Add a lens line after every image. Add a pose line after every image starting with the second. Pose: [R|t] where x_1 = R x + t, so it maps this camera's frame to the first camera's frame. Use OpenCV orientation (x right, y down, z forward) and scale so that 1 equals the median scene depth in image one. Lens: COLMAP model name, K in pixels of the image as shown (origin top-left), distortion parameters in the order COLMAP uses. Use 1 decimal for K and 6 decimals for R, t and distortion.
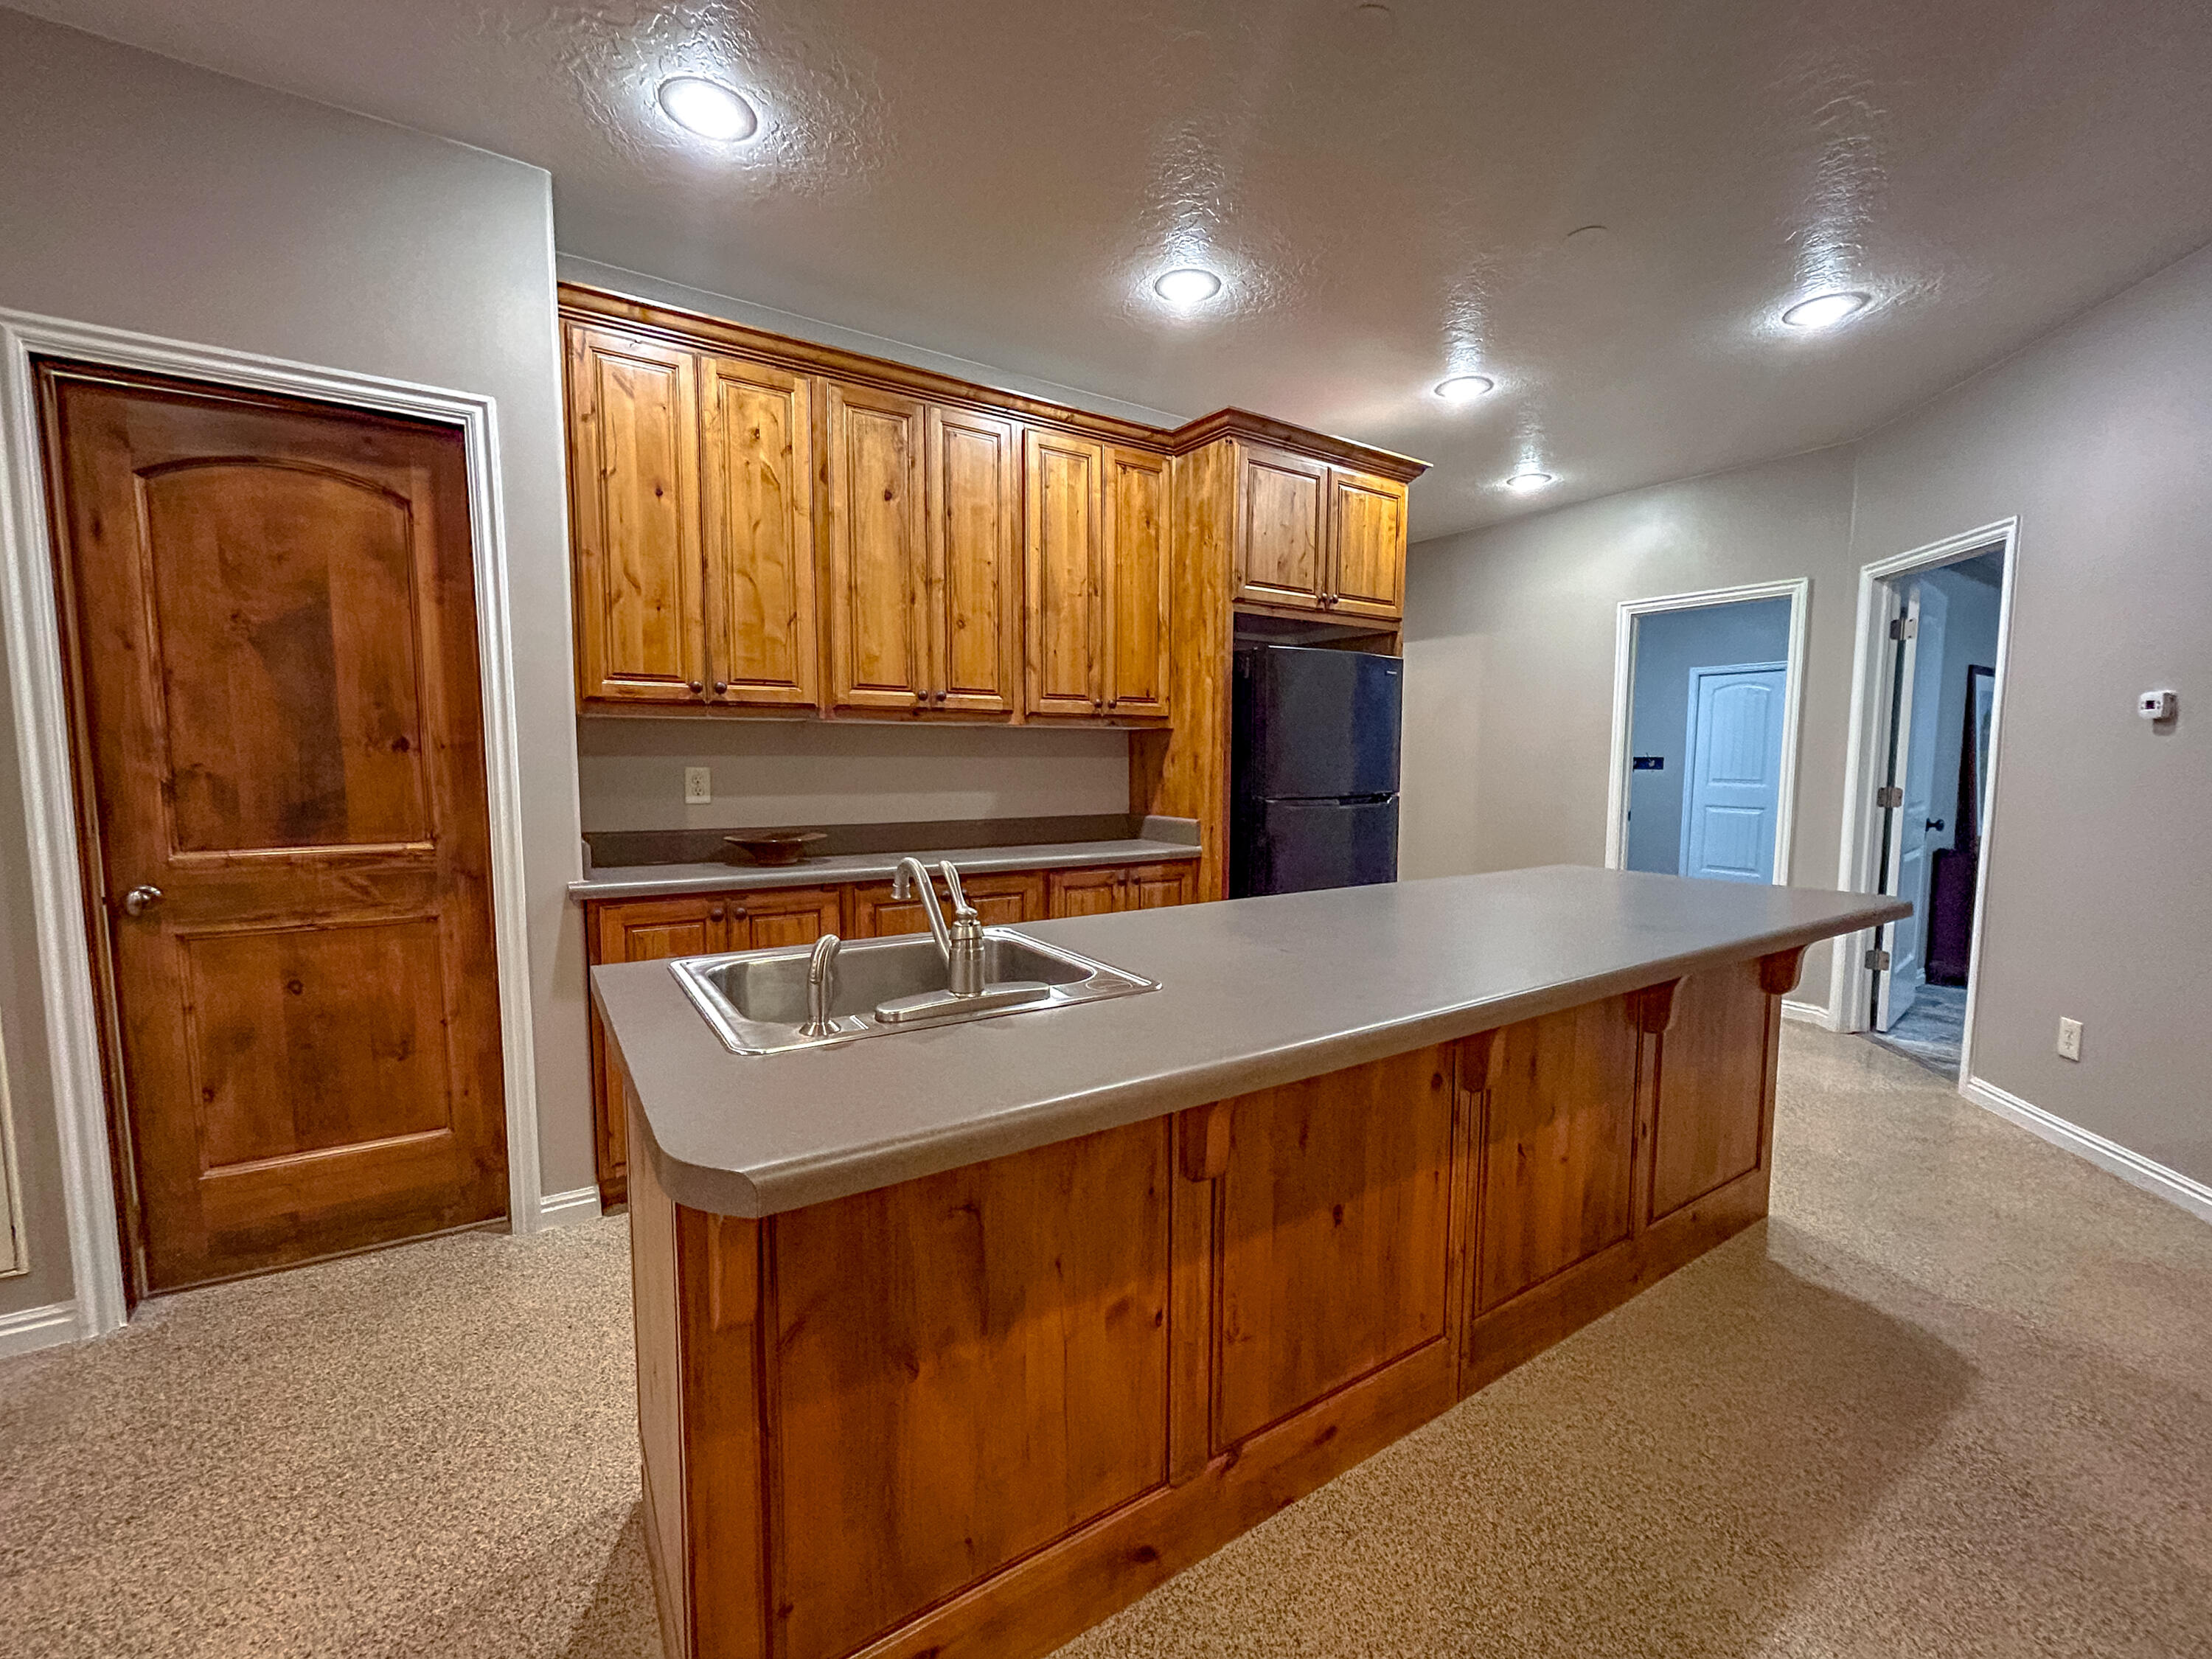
lens RADIAL K [[912.2, 0, 1101.0], [0, 912.2, 832.4], [0, 0, 1]] dist [-0.001473, -0.000127]
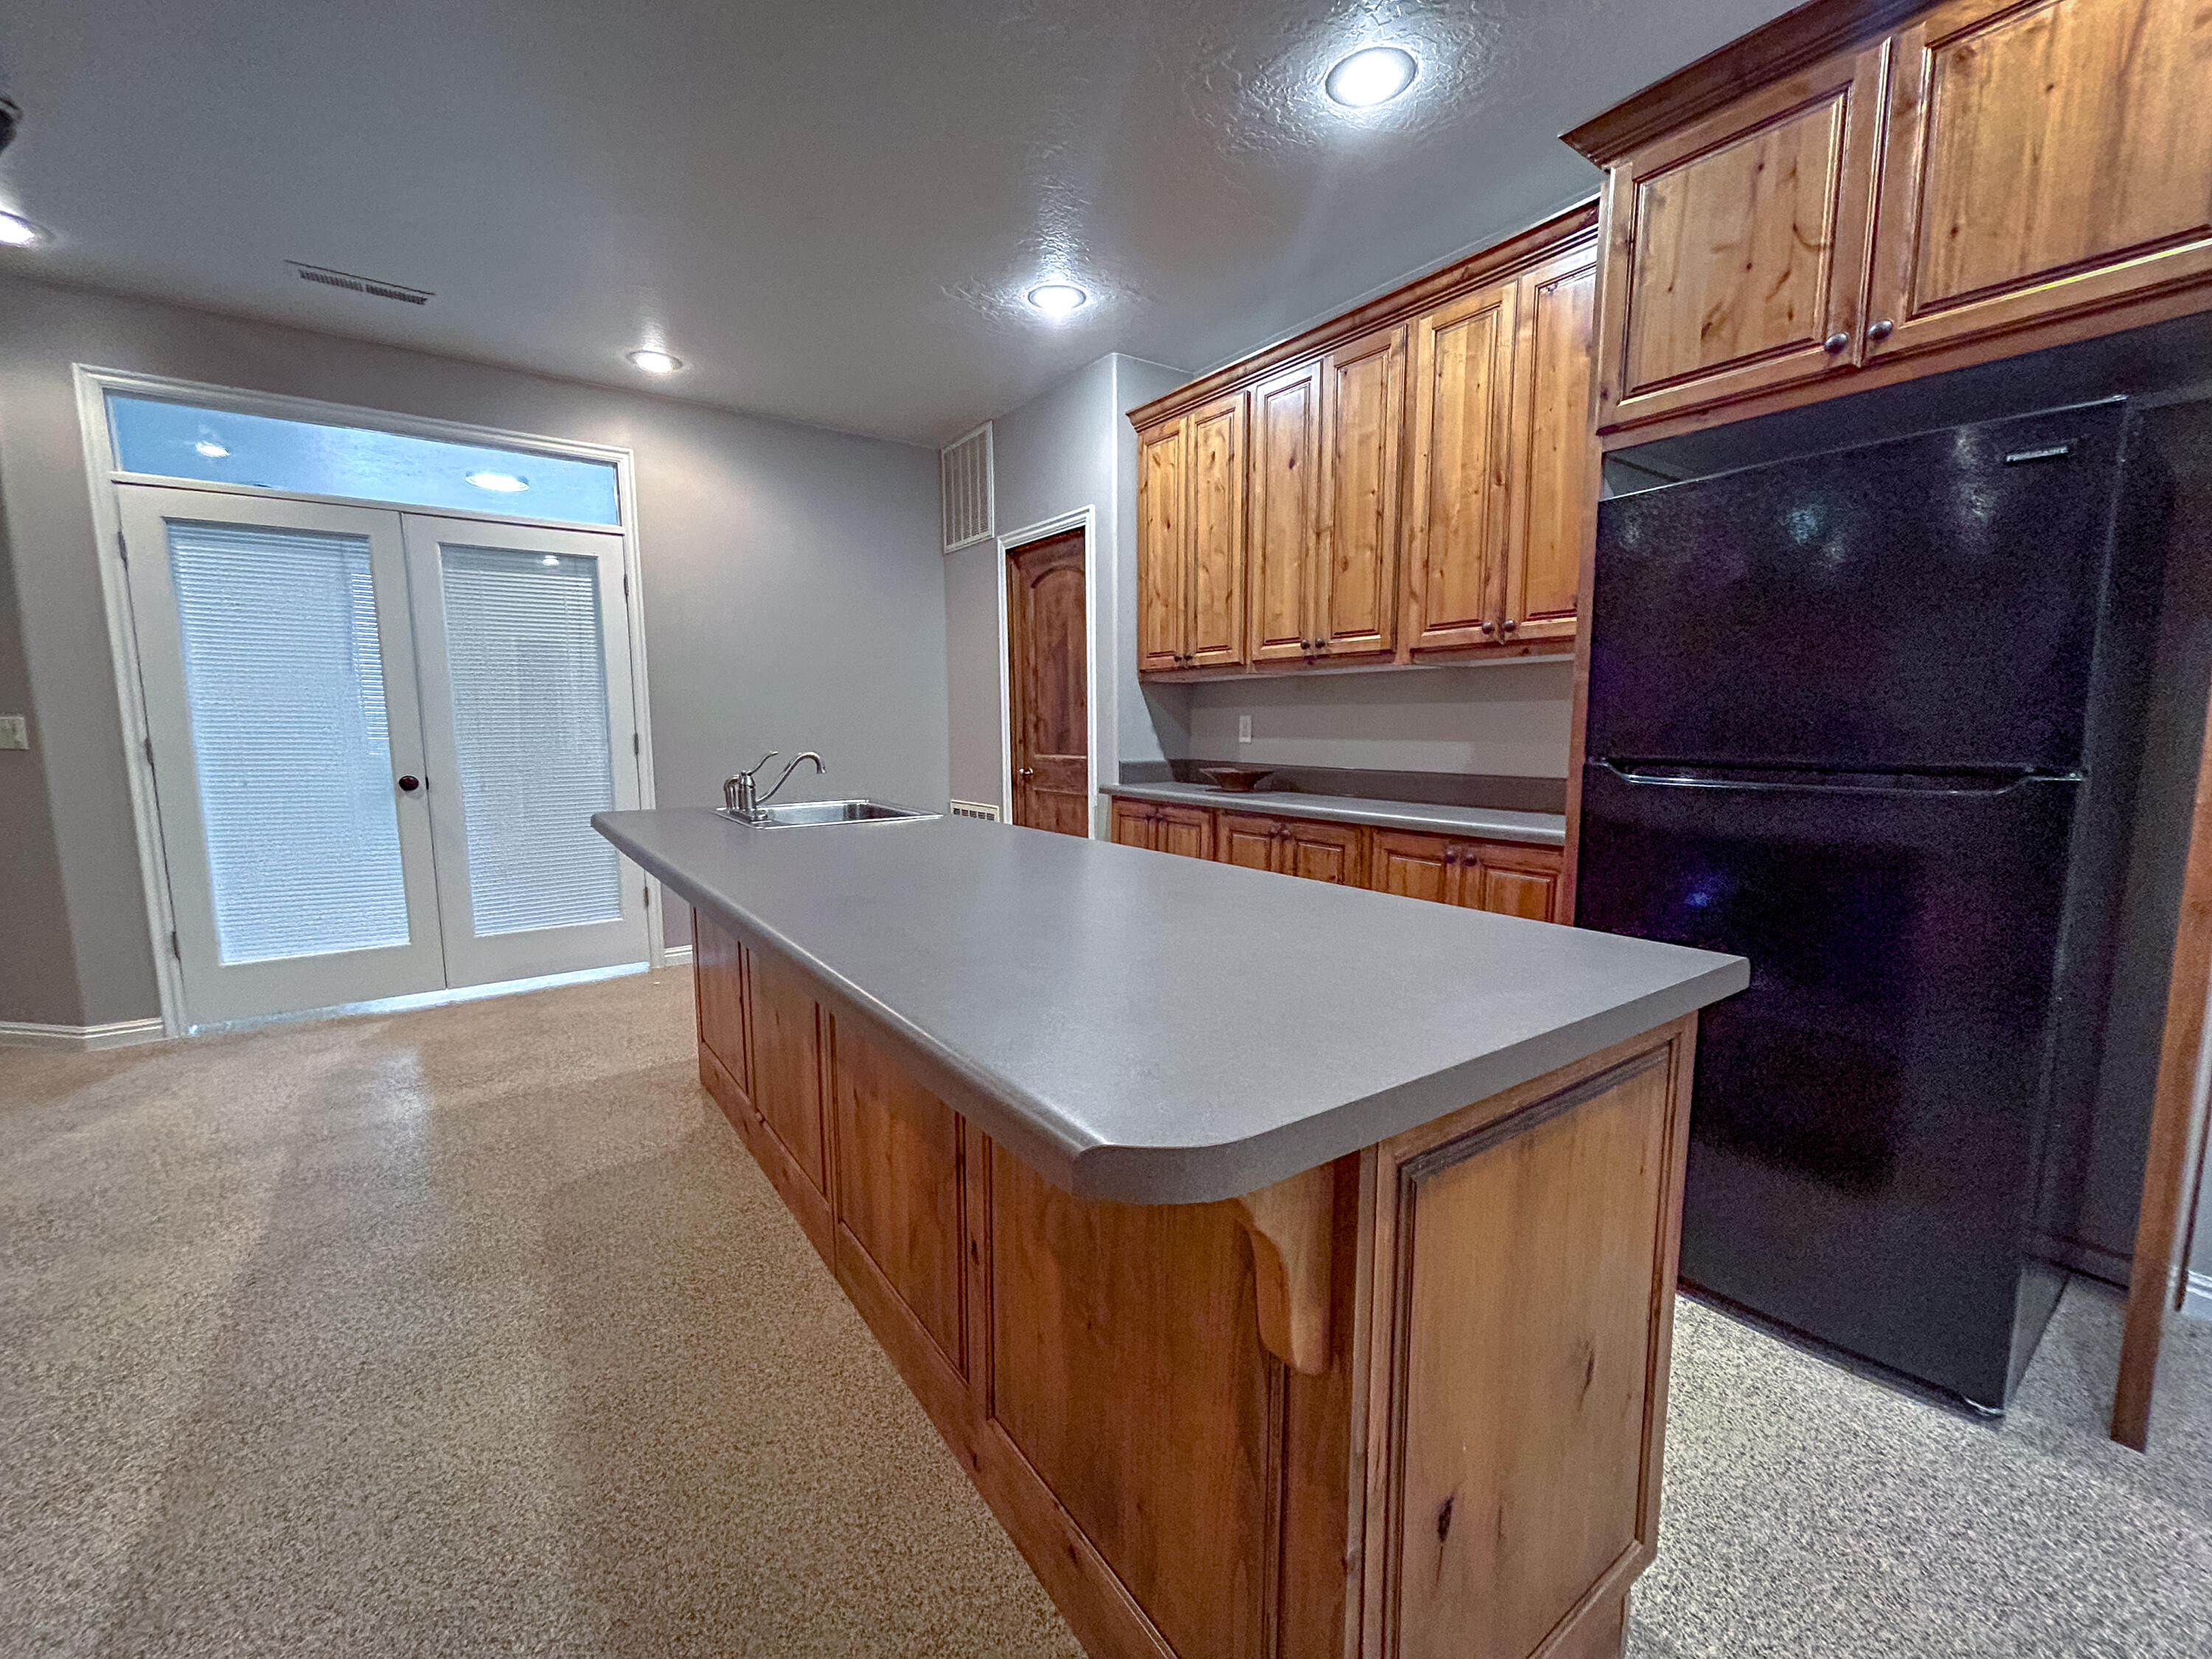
lens RADIAL K [[903.1, 0, 1106.0], [0, 903.1, 829.5], [0, 0, 1]] dist [0.000186, 0.000645]
pose [[0.046330, 0.111489, -0.992685, 0.859761], [-0.080594, 0.990930, 0.107530, -0.032389], [0.995670, 0.075022, 0.054895, 0.736293]]
